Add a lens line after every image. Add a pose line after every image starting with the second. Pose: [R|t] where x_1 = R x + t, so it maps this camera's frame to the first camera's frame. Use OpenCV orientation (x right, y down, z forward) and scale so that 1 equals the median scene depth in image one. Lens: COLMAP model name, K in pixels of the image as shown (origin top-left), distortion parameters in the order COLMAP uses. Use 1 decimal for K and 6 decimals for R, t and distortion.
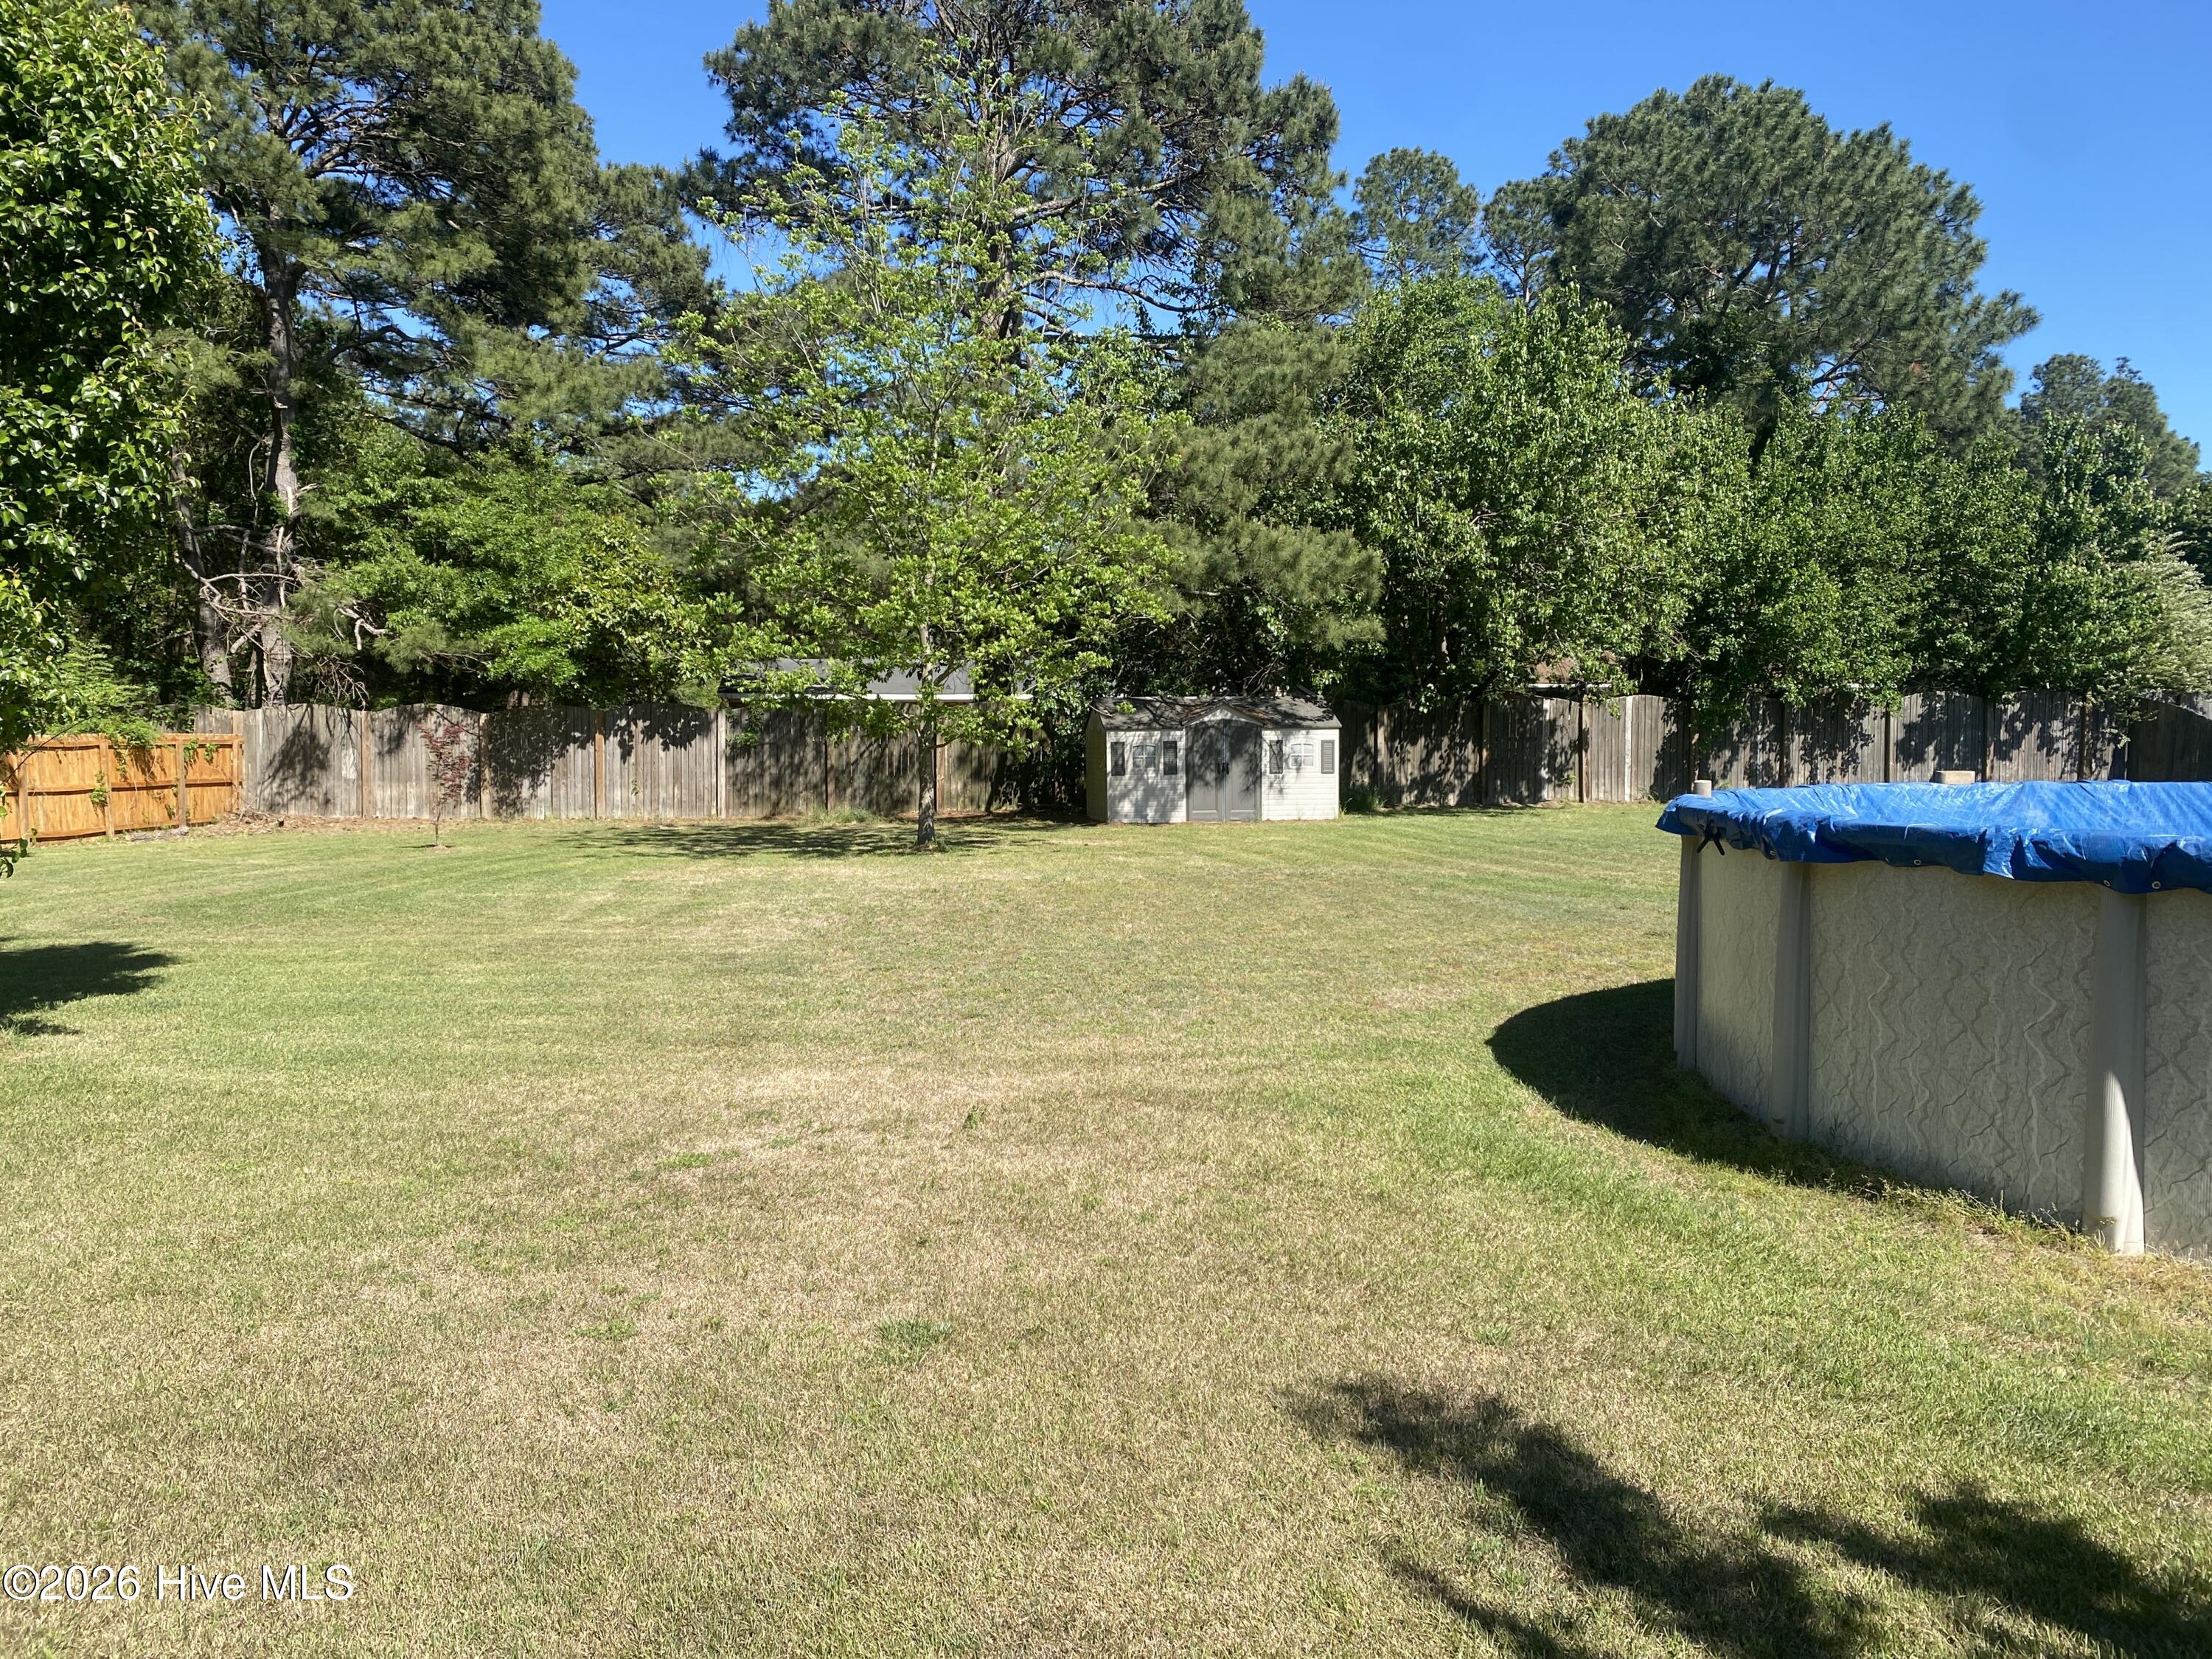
lens RADIAL K [[1700.4, 0, 1106.0], [0, 1700.4, 829.5], [0, 0, 1]] dist [-0.018521, -0.028606]
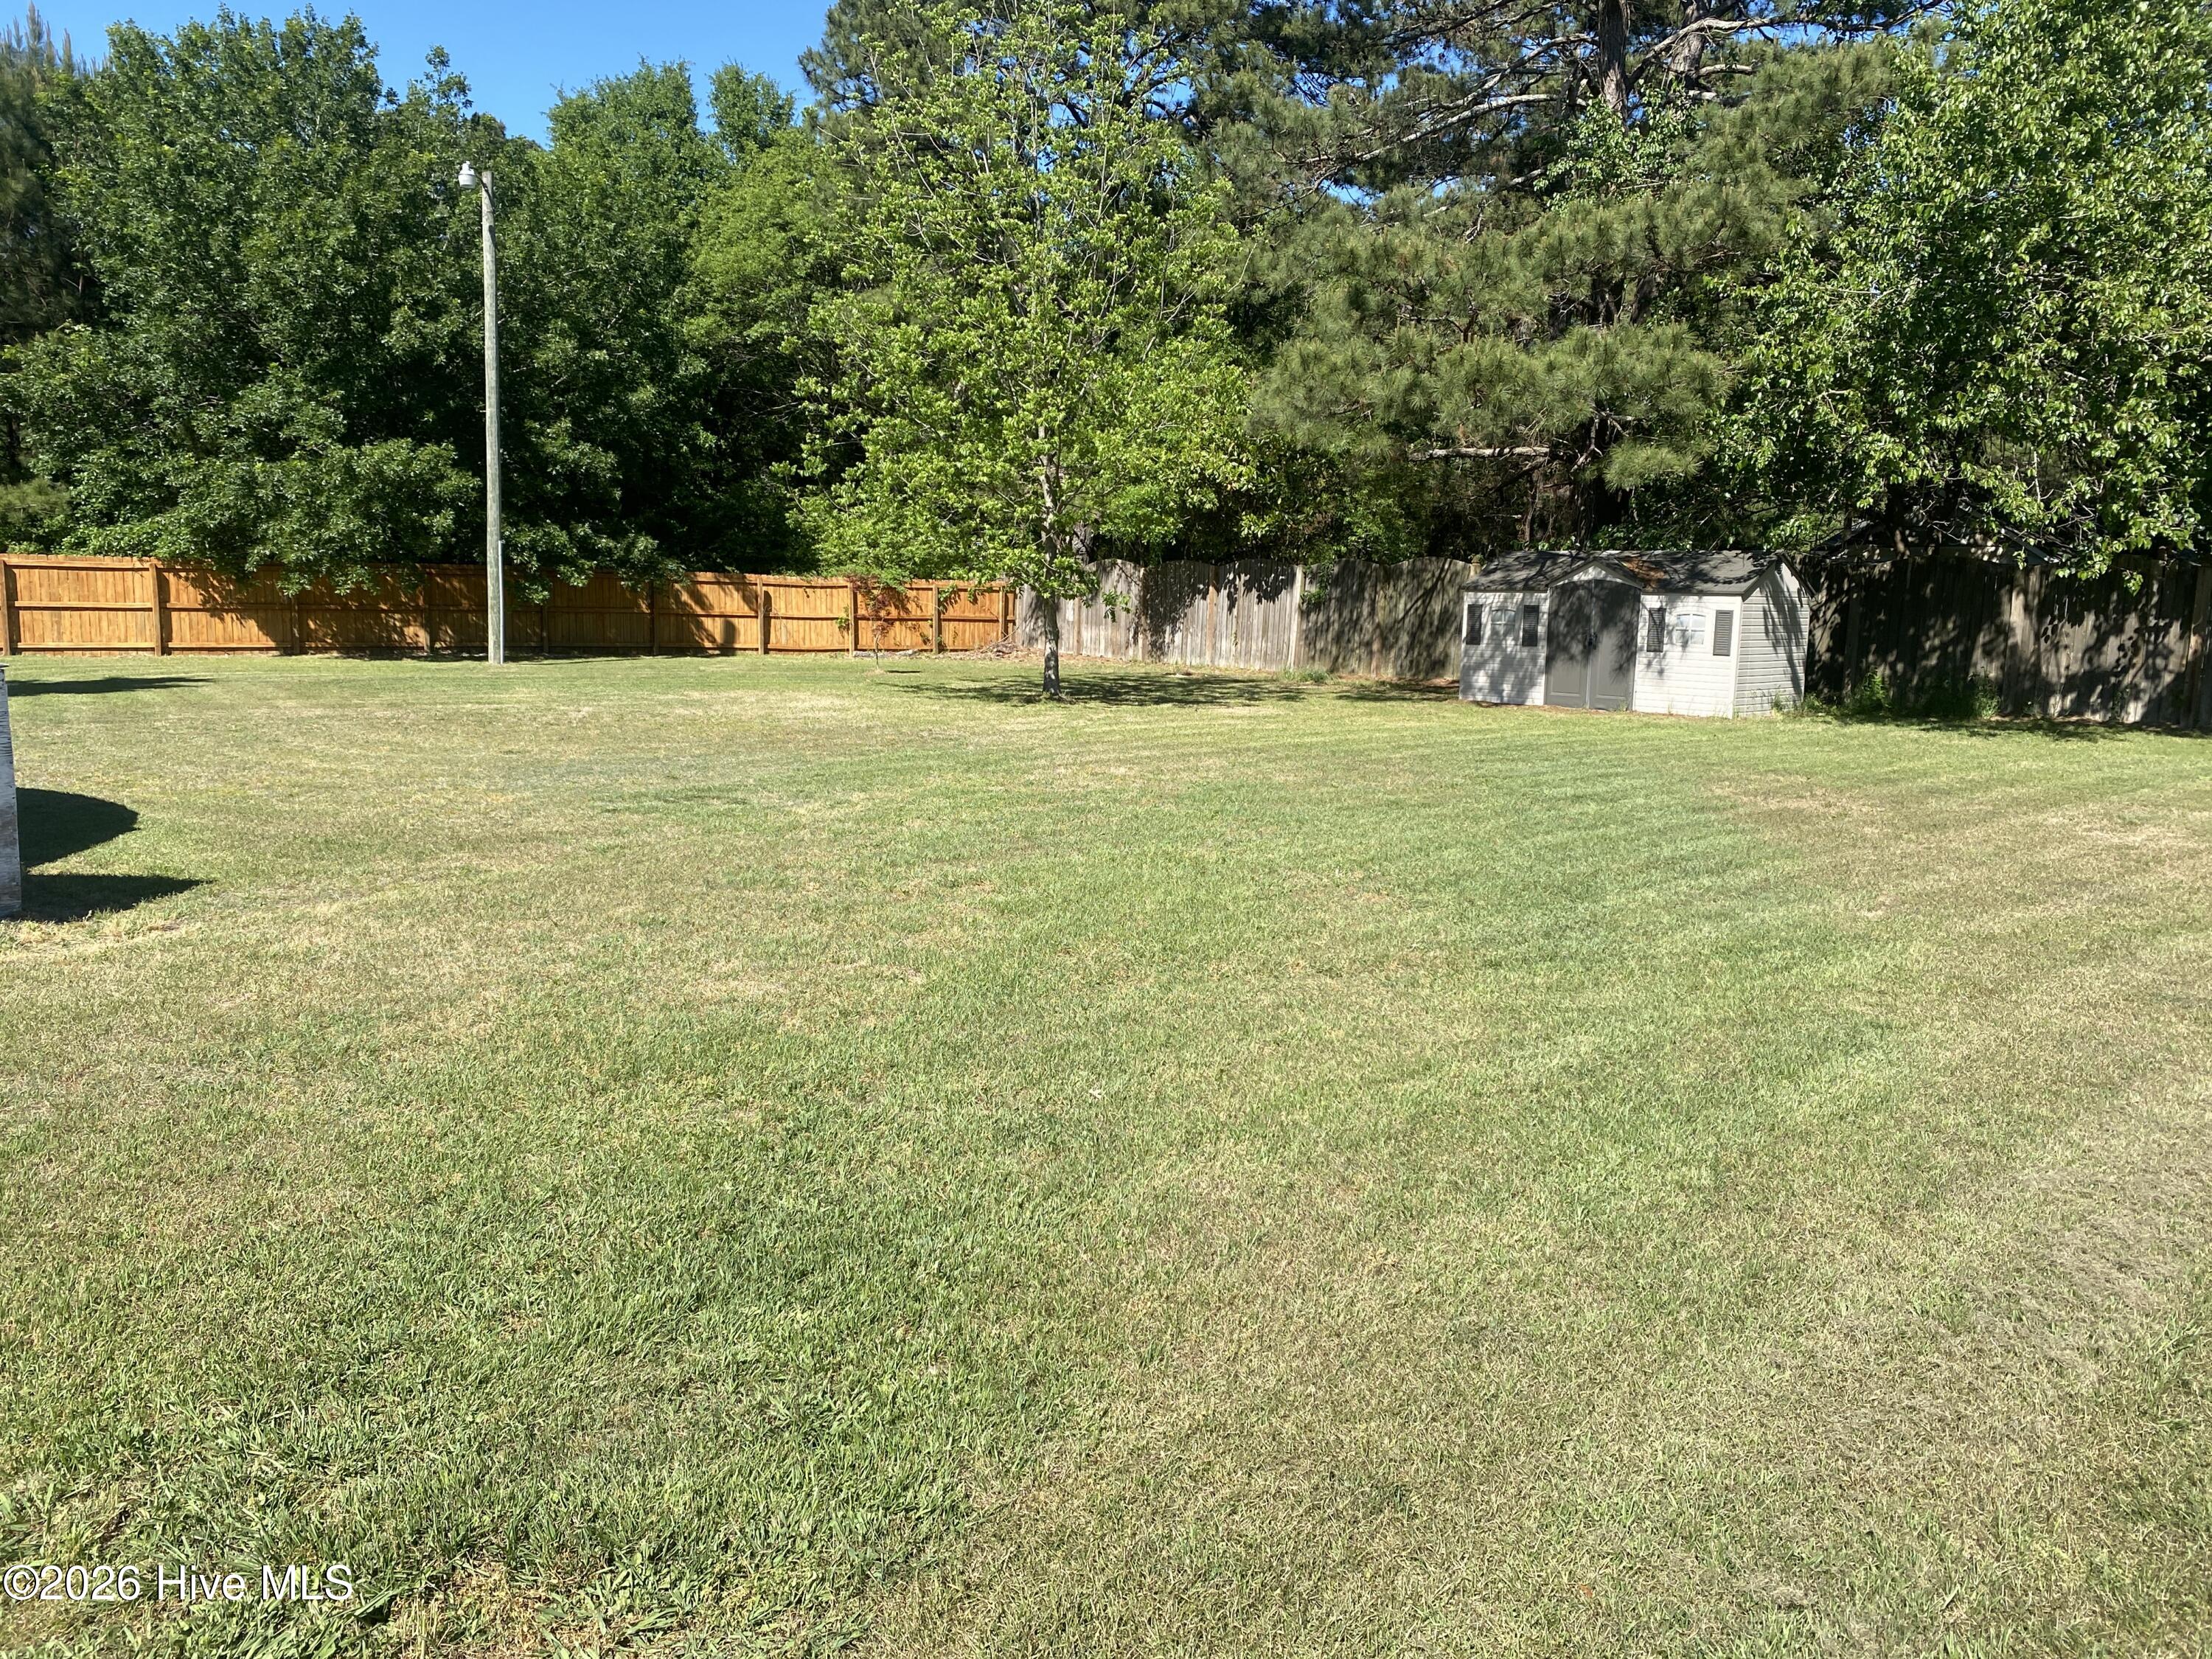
lens RADIAL K [[1700.4, 0, 1106.0], [0, 1700.4, 829.5], [0, 0, 1]] dist [-0.018521, -0.028606]
pose [[0.527540, 0.133907, -0.838910, 0.622103], [-0.065686, 0.990972, 0.116874, -0.025116], [0.846987, -0.006551, 0.531573, 0.363770]]
